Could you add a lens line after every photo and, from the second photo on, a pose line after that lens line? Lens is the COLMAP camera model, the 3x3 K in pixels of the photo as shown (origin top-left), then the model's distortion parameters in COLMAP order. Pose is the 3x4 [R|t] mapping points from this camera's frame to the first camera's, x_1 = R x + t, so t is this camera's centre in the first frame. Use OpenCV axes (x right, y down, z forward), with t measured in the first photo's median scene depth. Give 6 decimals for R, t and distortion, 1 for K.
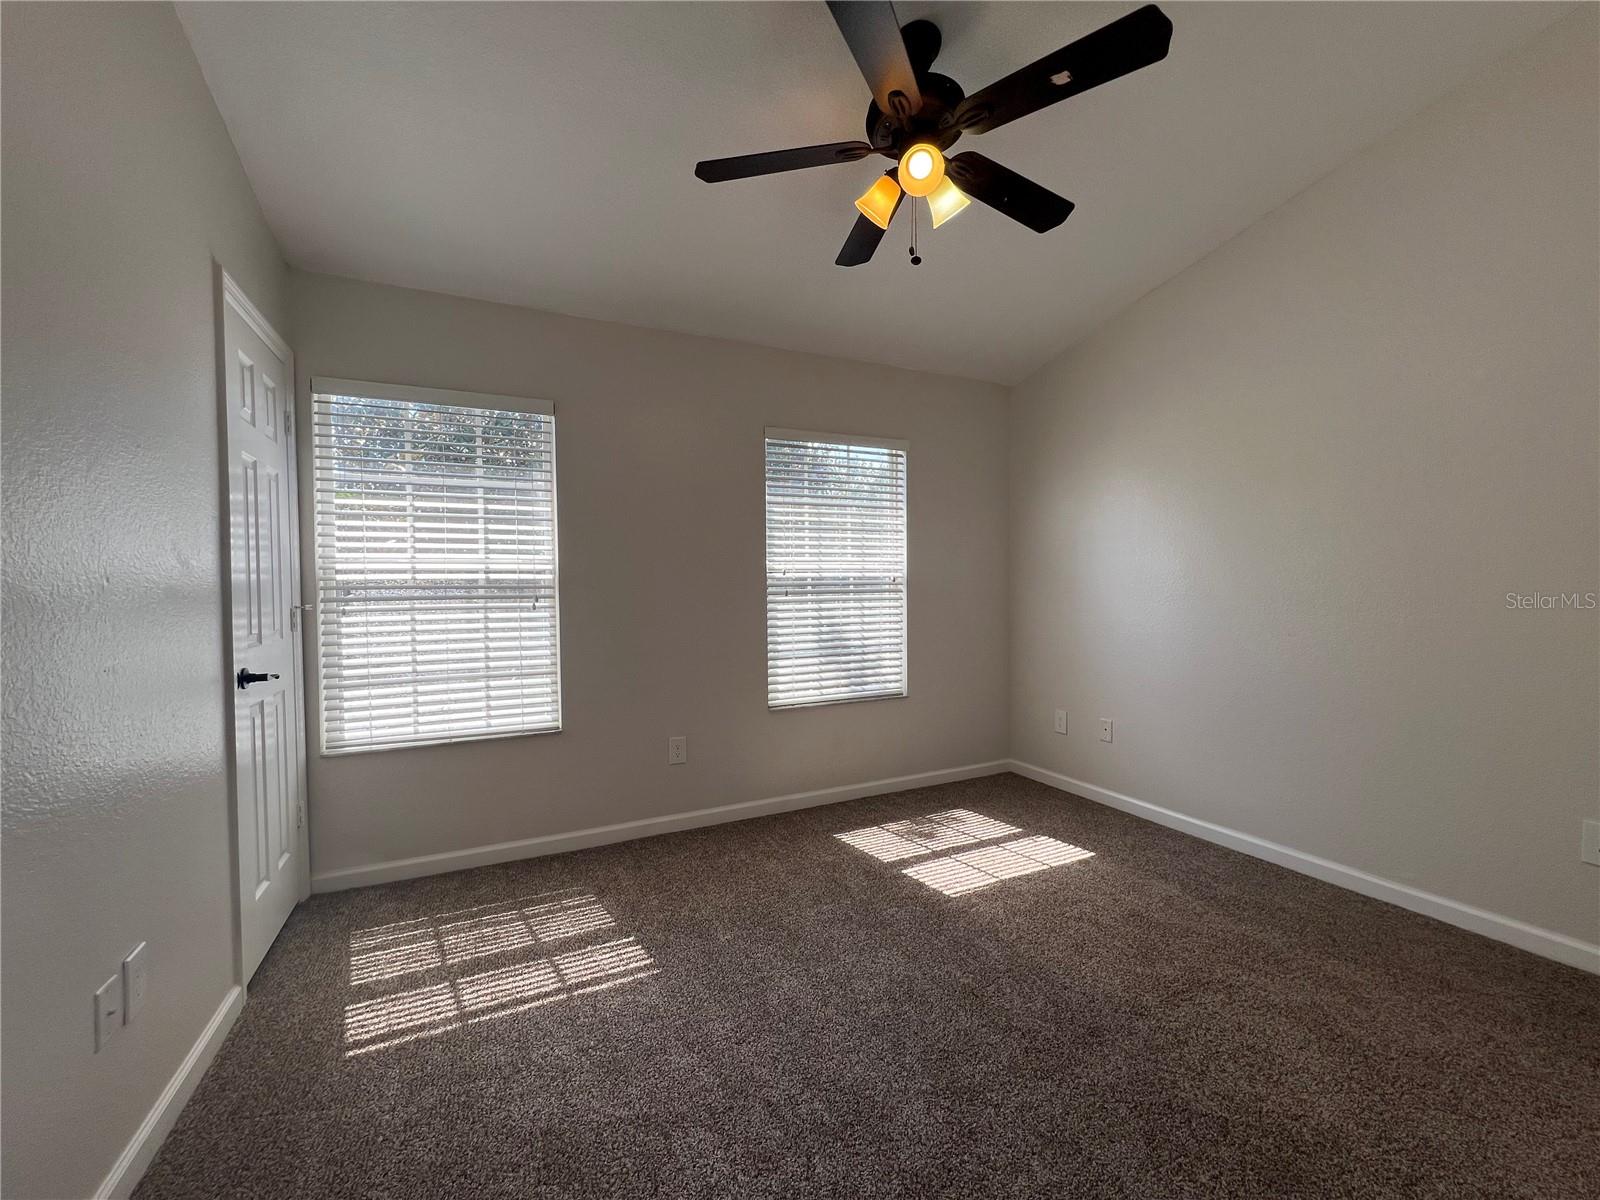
lens RADIAL K [[641.4, 0, 786.9], [0, 641.4, 591.8], [0, 0, 1]] dist [-0.001930, 0.001124]
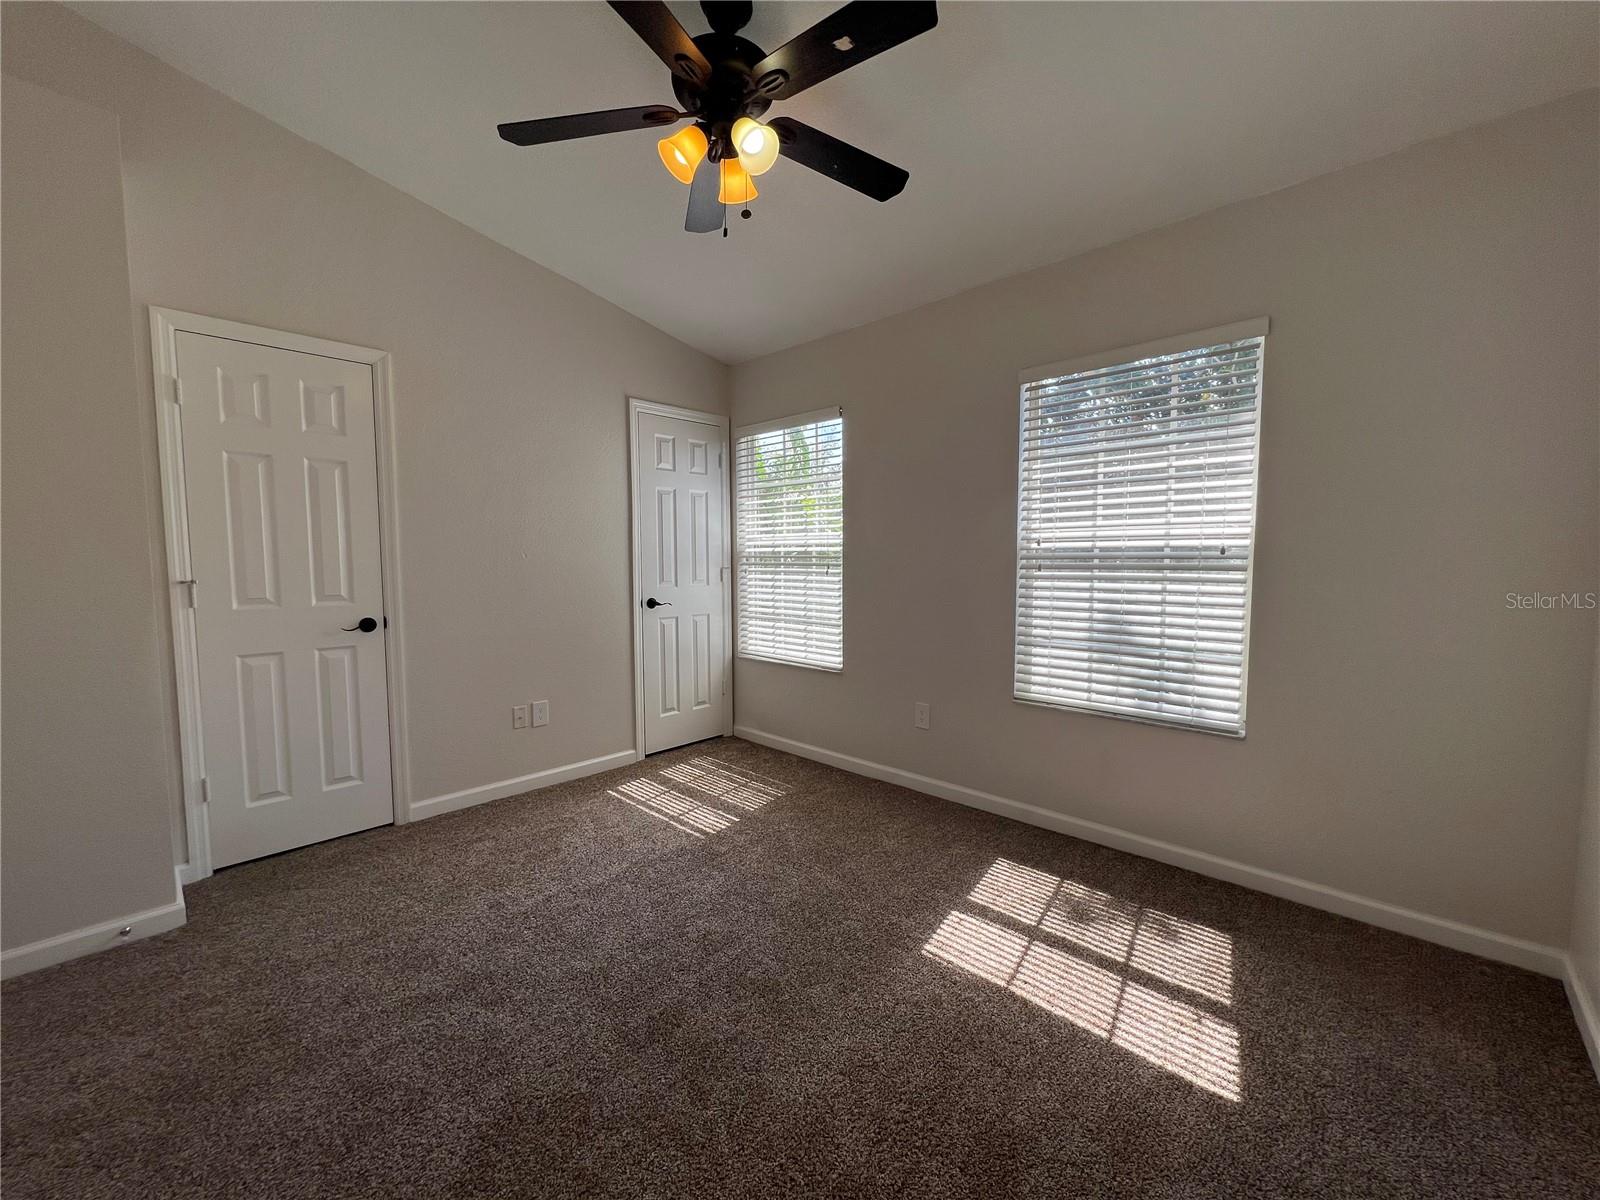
lens RADIAL K [[641.4, 0, 802.5], [0, 641.4, 592.4], [0, 0, 1]] dist [-0.001930, 0.001124]
pose [[0.356964, 0.065277, -0.931835, 0.674977], [-0.005991, 0.997695, 0.067595, -0.019988], [0.934099, -0.018546, 0.356532, 0.425555]]
